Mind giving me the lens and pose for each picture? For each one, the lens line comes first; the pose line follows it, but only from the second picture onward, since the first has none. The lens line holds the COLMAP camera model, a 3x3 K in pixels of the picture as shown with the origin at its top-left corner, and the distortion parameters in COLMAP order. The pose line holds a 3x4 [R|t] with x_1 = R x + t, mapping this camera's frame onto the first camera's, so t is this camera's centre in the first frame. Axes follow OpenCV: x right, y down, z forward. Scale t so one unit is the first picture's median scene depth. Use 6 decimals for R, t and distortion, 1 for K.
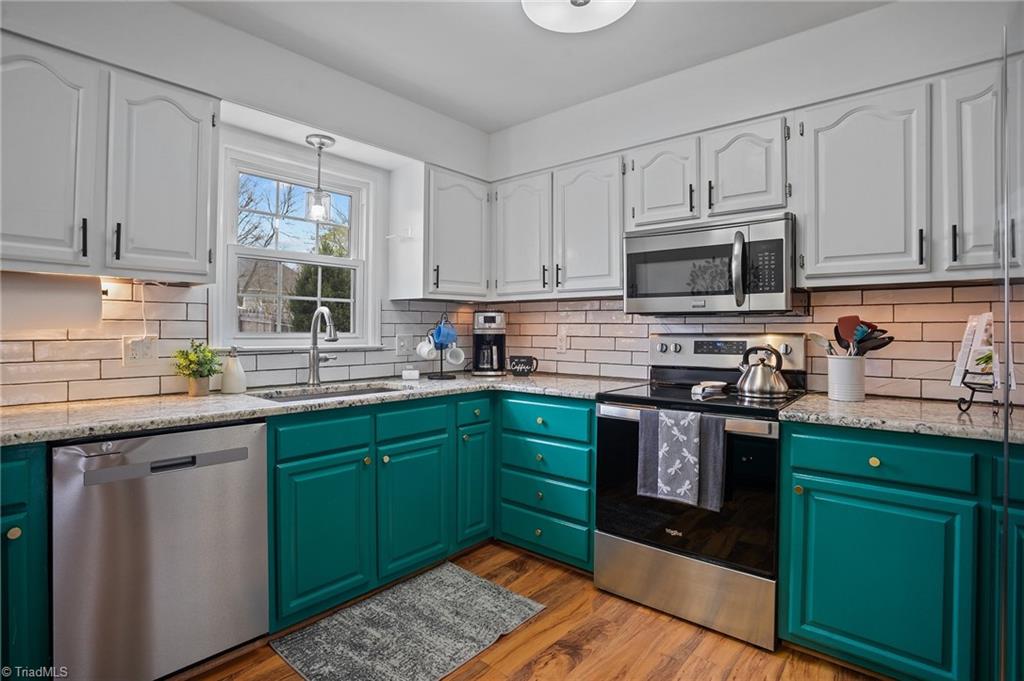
lens RADIAL K [[507.9, 0, 513.2], [0, 507.9, 330.3], [0, 0, 1]] dist [-0.036094, 0.001031]
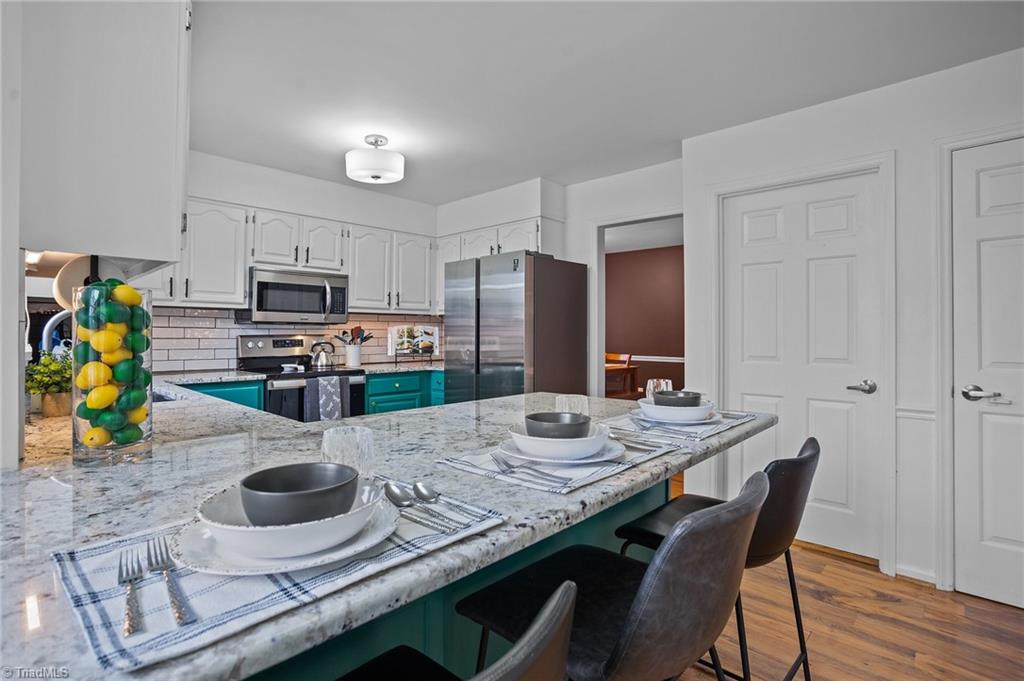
lens RADIAL K [[507.9, 0, 513.2], [0, 507.9, 330.3], [0, 0, 1]] dist [-0.036094, 0.001031]
pose [[0.059296, 0.005061, 0.998228, -1.400372], [0.000732, 0.999987, -0.005114, 0.000487], [-0.998240, 0.001034, 0.059291, 0.203551]]
